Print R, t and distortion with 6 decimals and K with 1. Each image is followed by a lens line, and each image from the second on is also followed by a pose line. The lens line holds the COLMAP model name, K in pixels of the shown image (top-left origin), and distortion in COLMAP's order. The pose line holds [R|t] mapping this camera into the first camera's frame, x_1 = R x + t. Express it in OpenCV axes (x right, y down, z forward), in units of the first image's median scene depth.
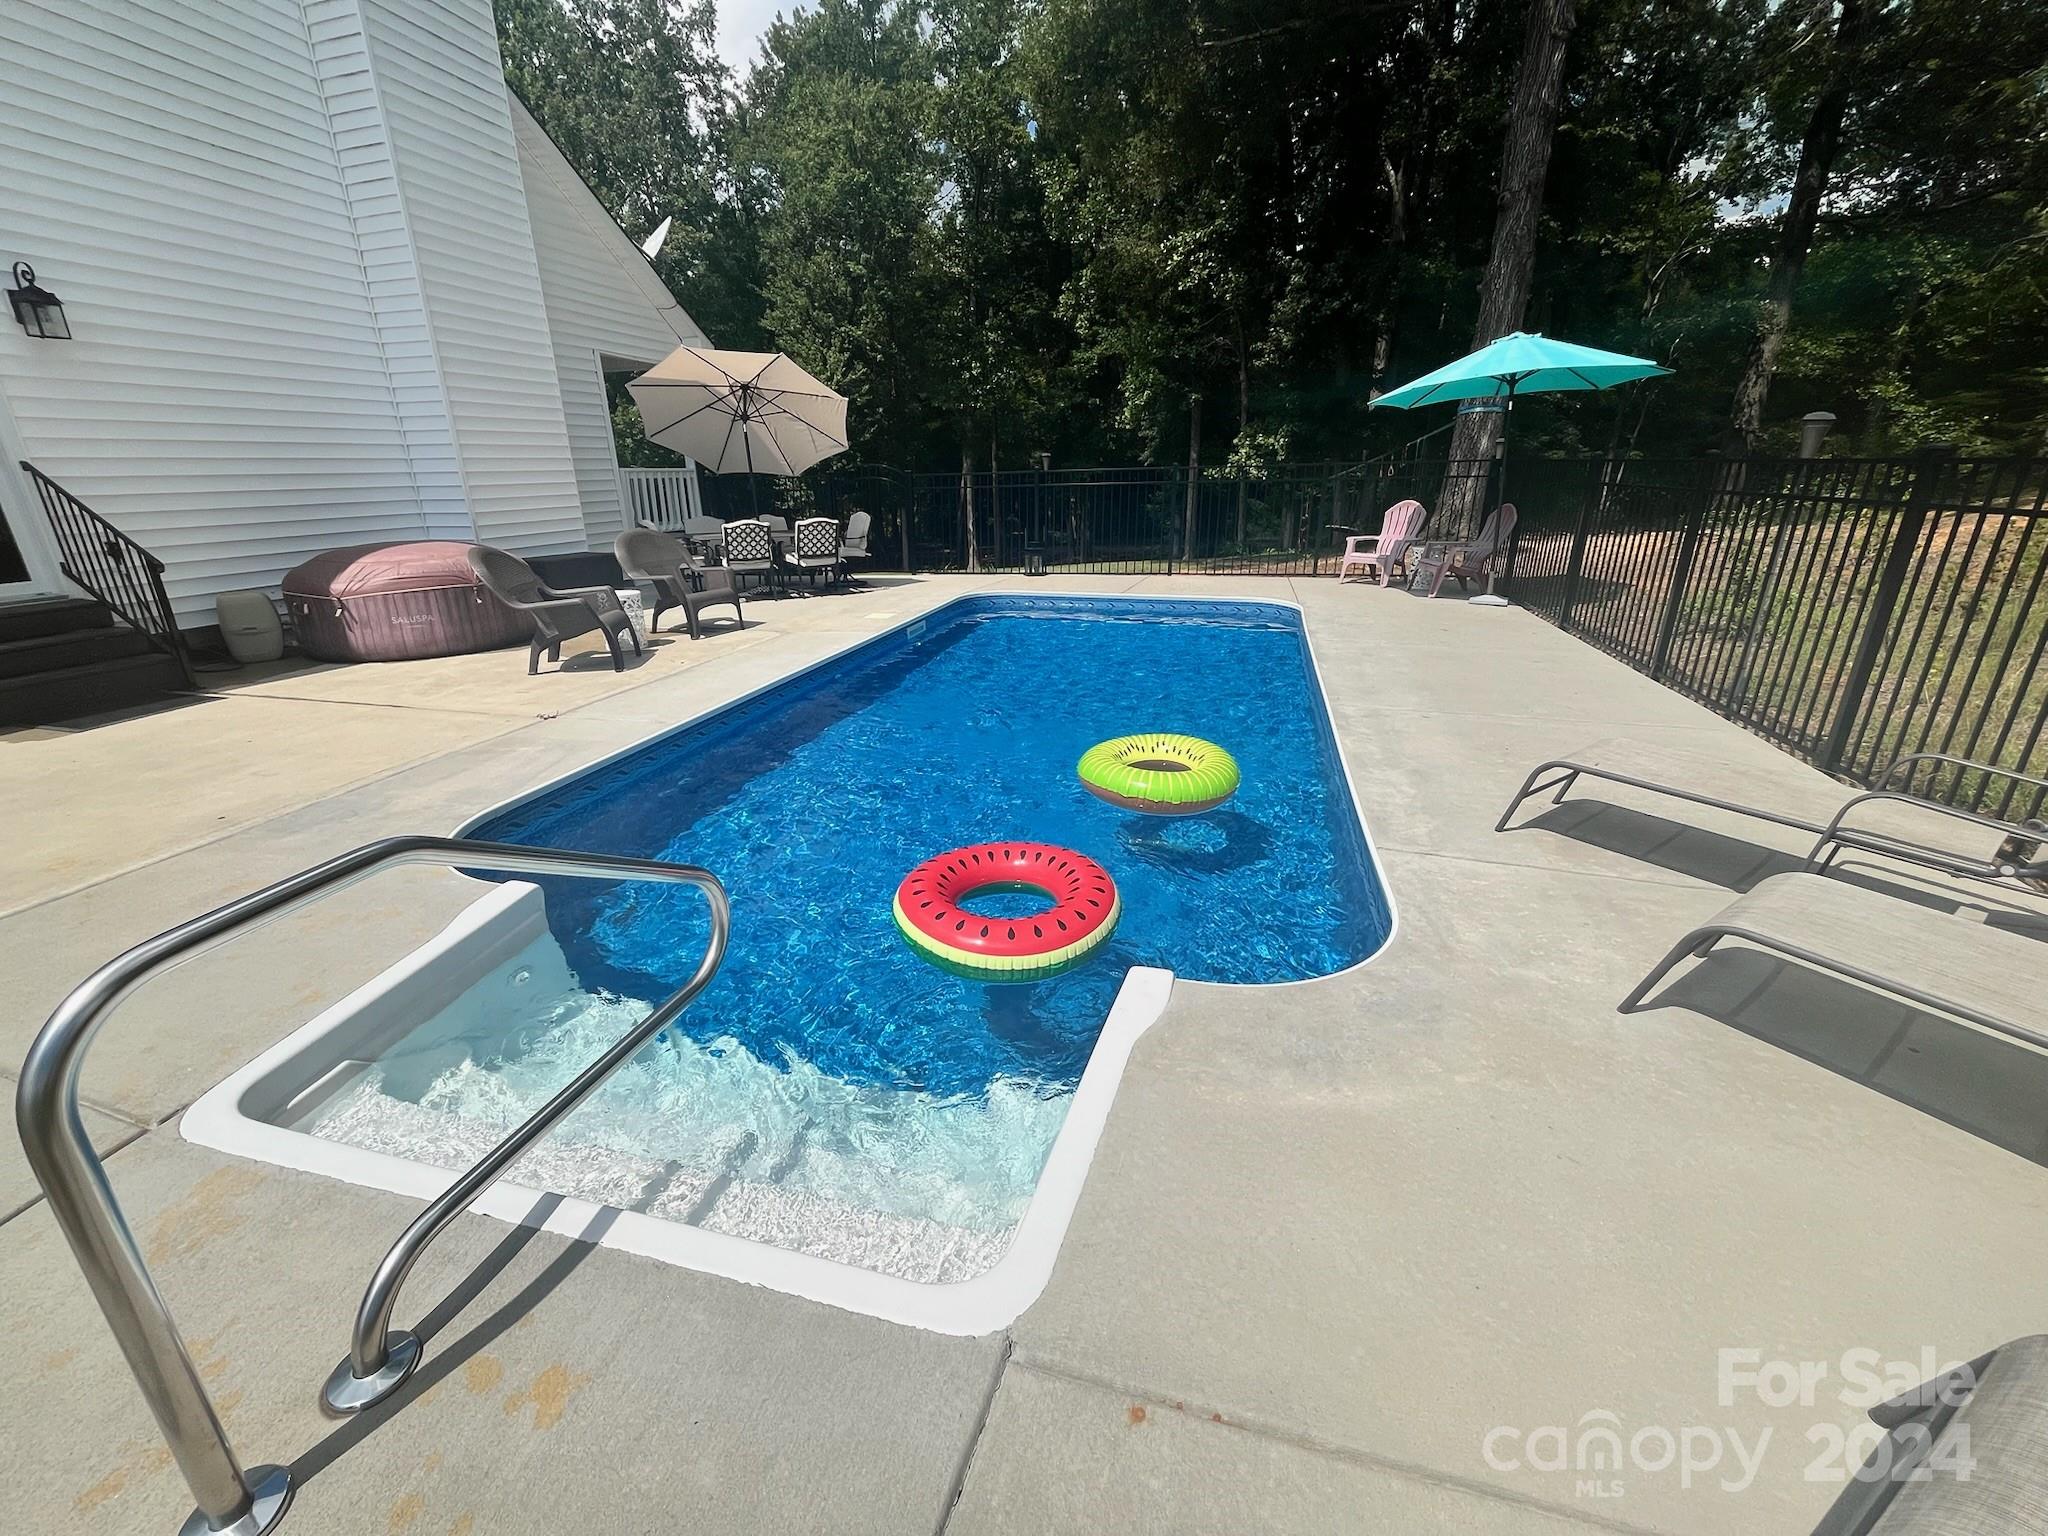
lens RADIAL K [[828.8, 0, 1026.1], [0, 828.8, 765.5], [0, 0, 1]] dist [-0.000830, -0.001130]
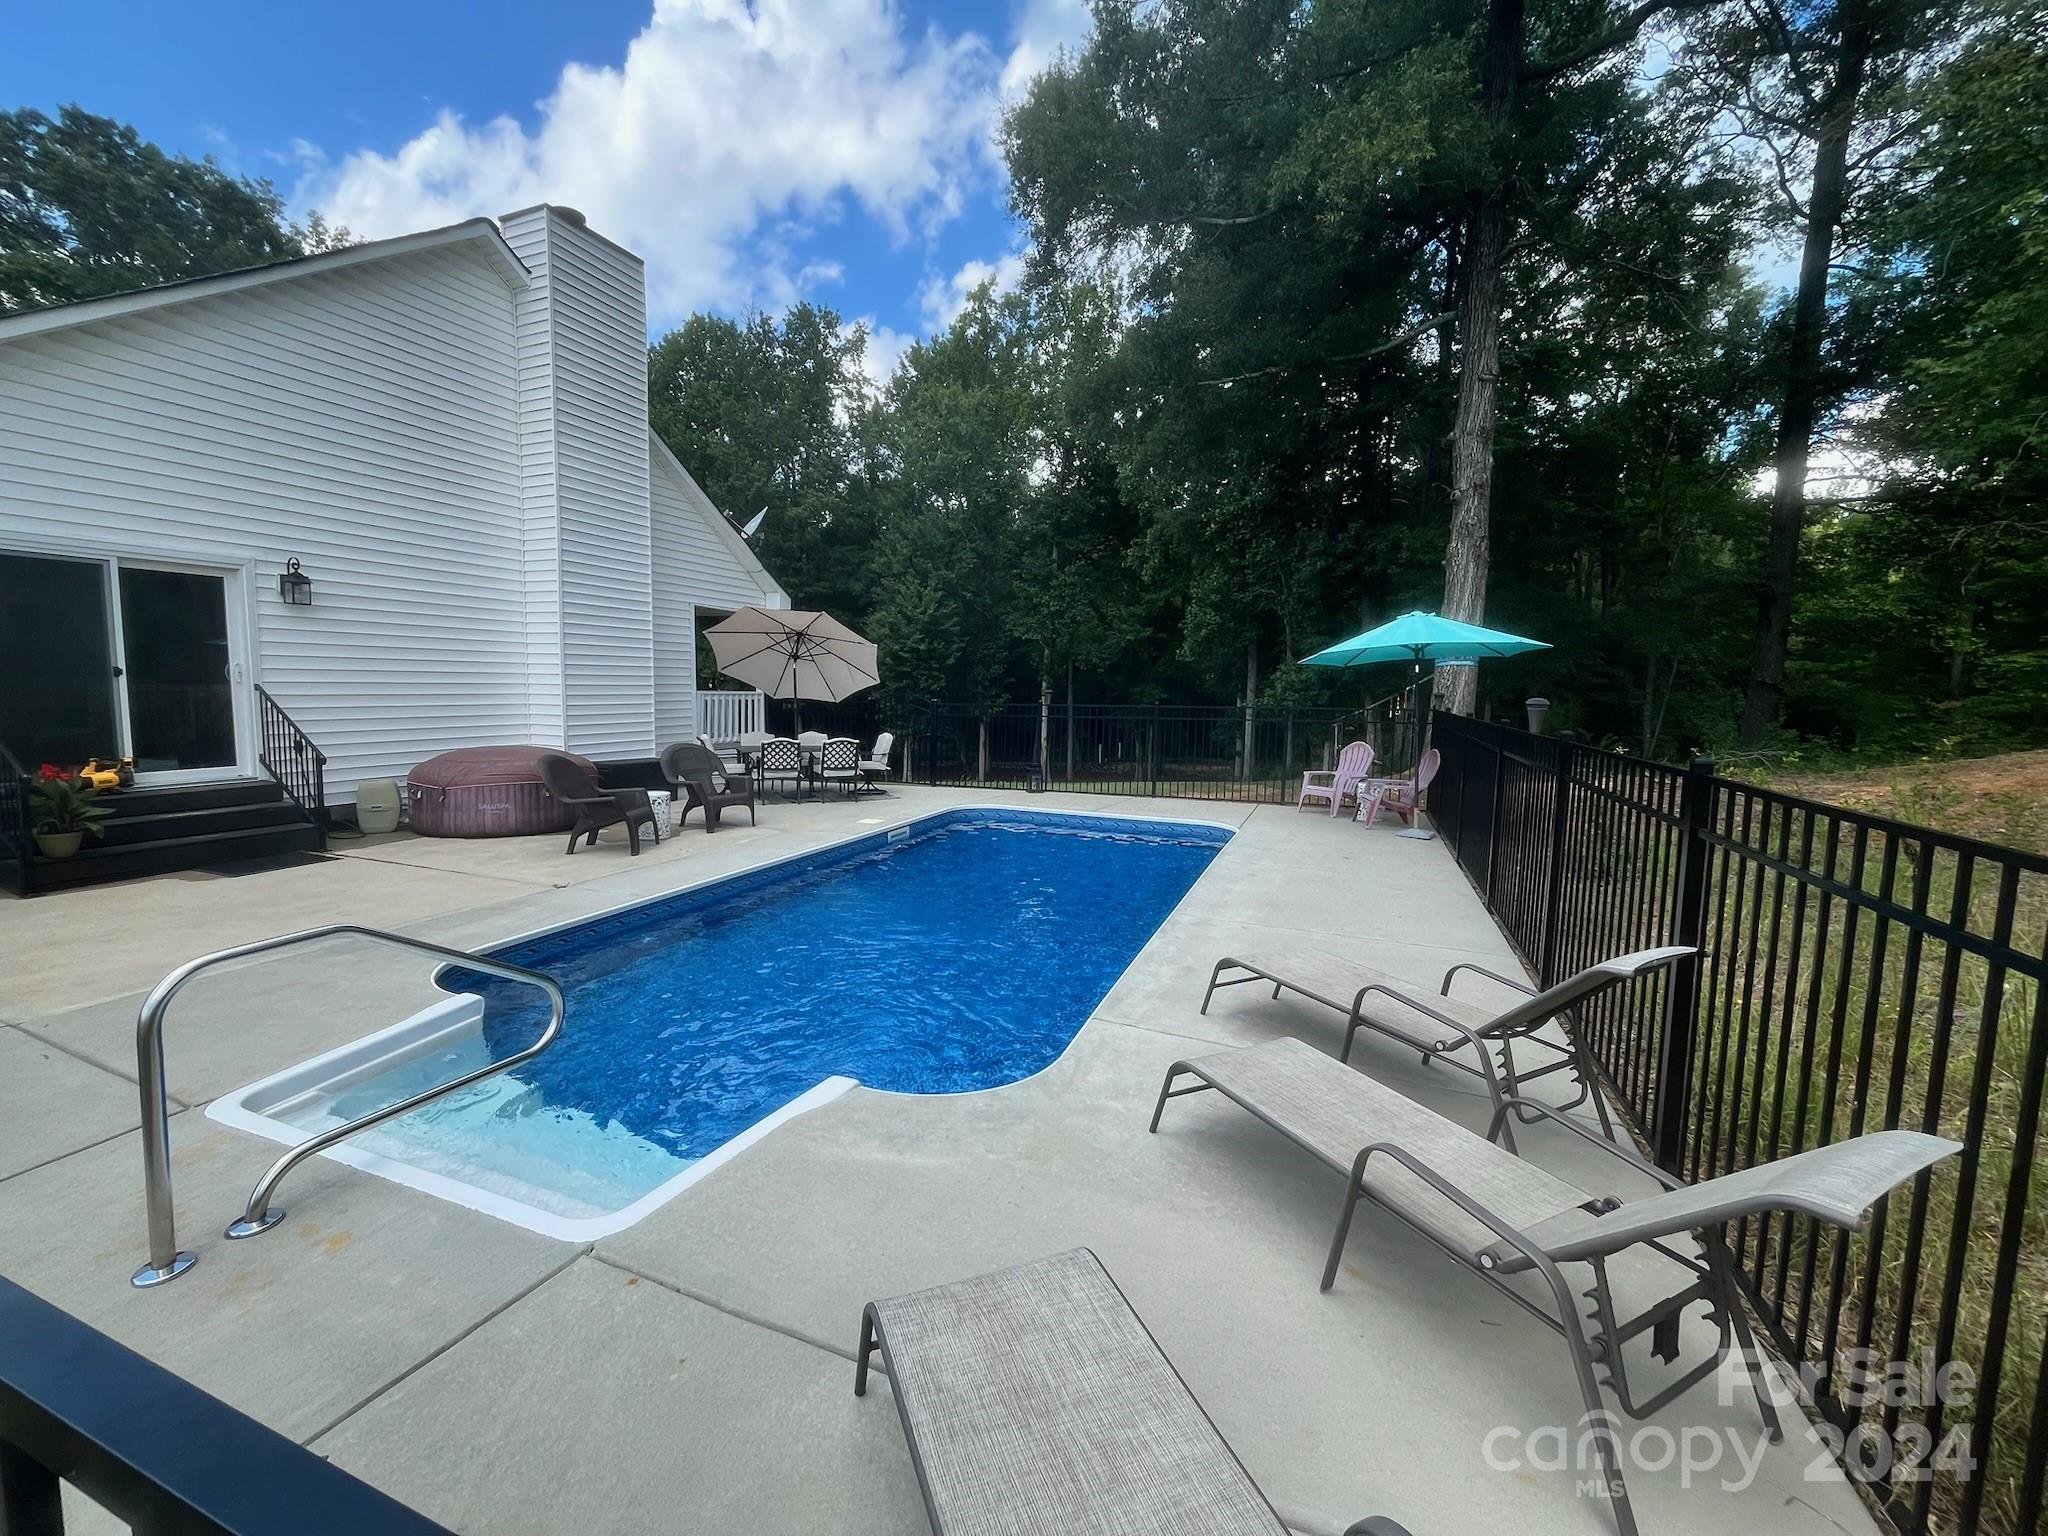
lens RADIAL K [[828.8, 0, 1024.1], [0, 828.8, 760.2], [0, 0, 1]] dist [-0.000830, -0.001130]
pose [[0.992986, 0.039850, -0.111313, 0.134487], [-0.066730, 0.966095, -0.249414, 0.012168], [0.097600, 0.255092, 0.961978, -0.107392]]
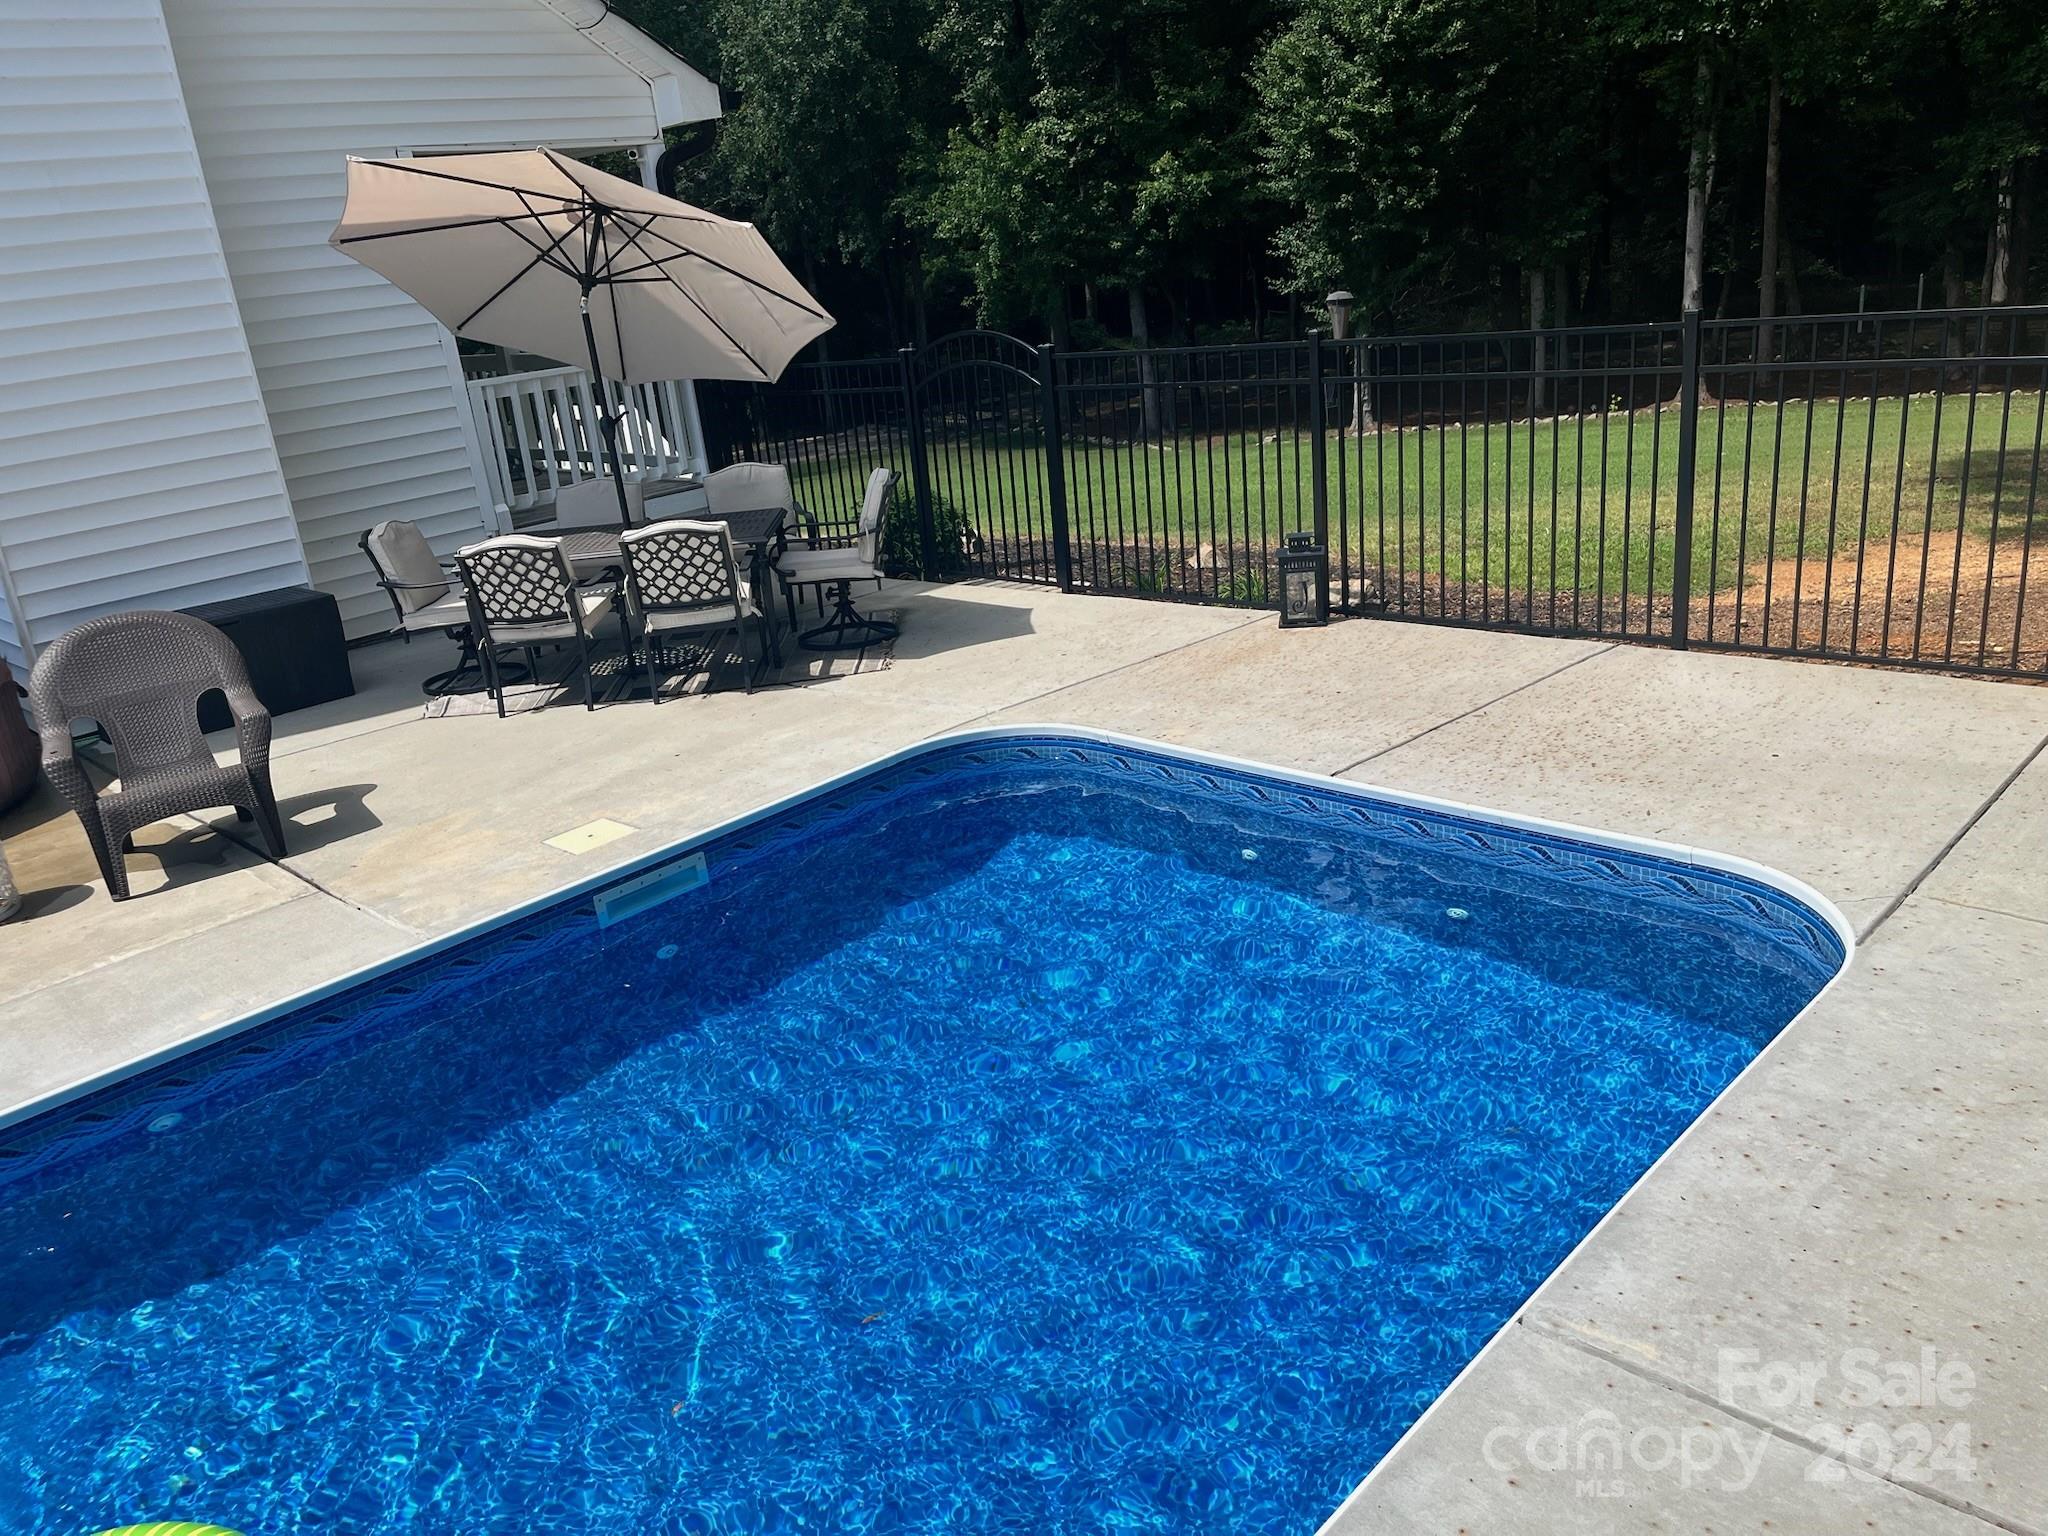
lens RADIAL K [[1543.0, 0, 1018.1], [0, 1543.0, 759.2], [0, 0, 1]] dist [0.040993, -0.048985]
pose [[0.860085, 0.090212, -0.502112, 0.278758], [-0.079689, 0.995916, 0.042431, -0.211418], [0.503889, 0.003518, 0.863761, 0.391044]]
